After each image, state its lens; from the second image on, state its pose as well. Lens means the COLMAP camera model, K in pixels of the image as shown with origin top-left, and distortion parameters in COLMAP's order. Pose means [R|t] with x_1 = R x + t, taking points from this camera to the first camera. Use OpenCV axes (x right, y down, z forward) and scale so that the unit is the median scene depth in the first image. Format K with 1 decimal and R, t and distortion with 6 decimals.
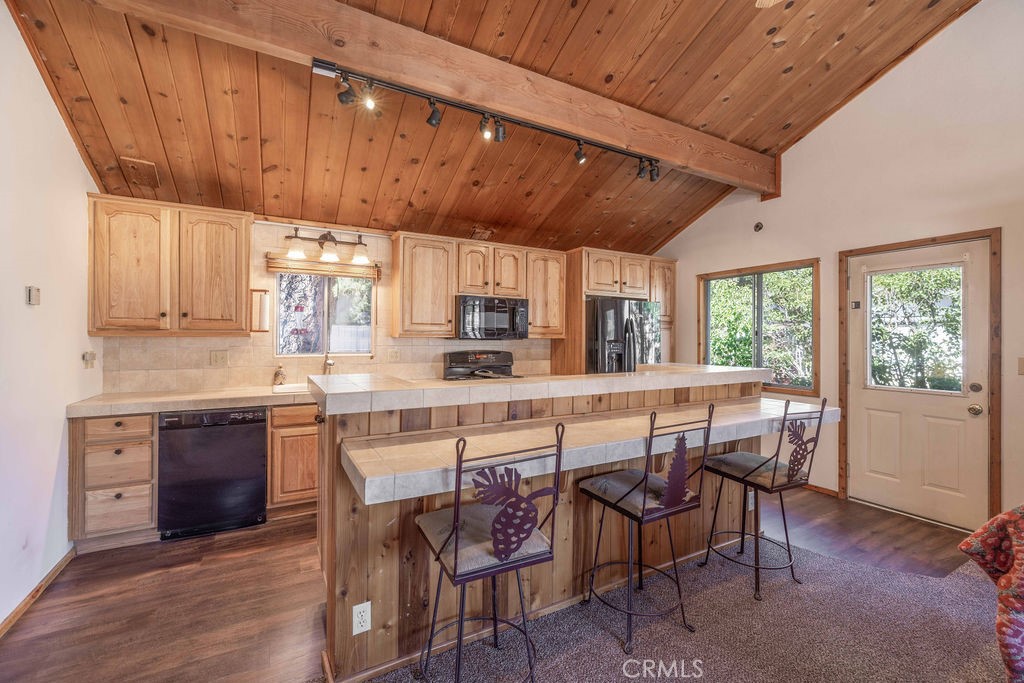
lens RADIAL K [[432.0, 0, 505.3], [0, 432.0, 338.4], [0, 0, 1]] dist [0.000228, -0.000040]
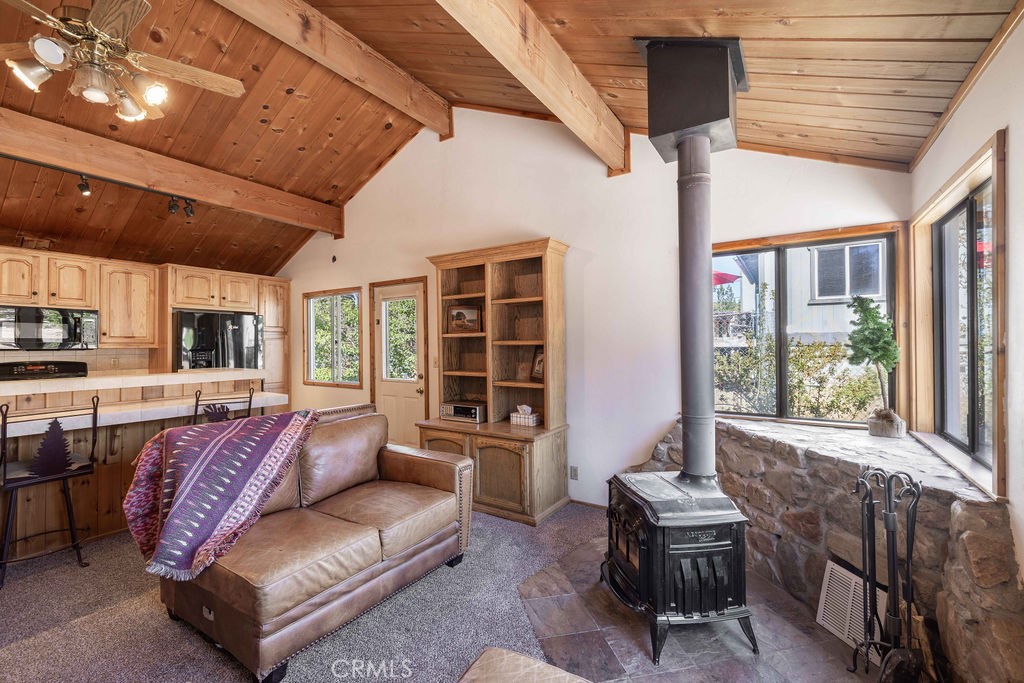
lens RADIAL K [[432.0, 0, 511.0], [0, 432.0, 337.3], [0, 0, 1]] dist [0.000228, -0.000040]
pose [[0.885426, -0.001469, 0.464779, 0.486817], [0.009949, 0.999826, -0.015795, 0.000012], [-0.464675, 0.018609, 0.885286, -0.402782]]
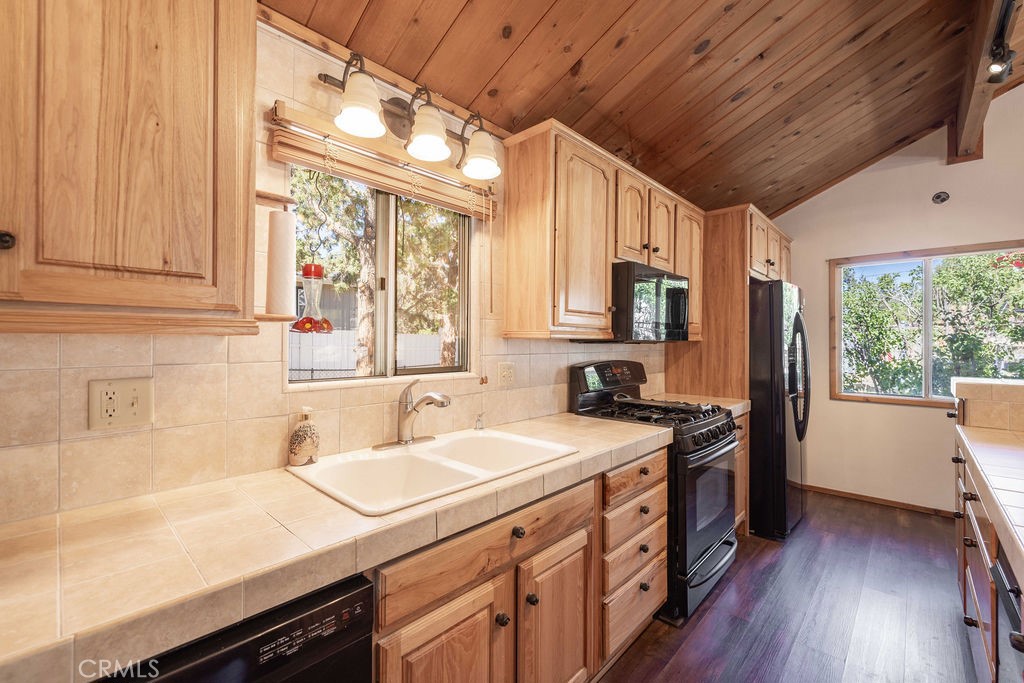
lens RADIAL K [[432.0, 0, 508.0], [0, 432.0, 338.9], [0, 0, 1]] dist [0.000228, -0.000040]
pose [[0.952583, 0.001399, 0.304276, -0.422620], [-0.000135, 0.999991, -0.004174, 0.000247], [-0.304279, 0.003935, 0.952575, 0.531559]]
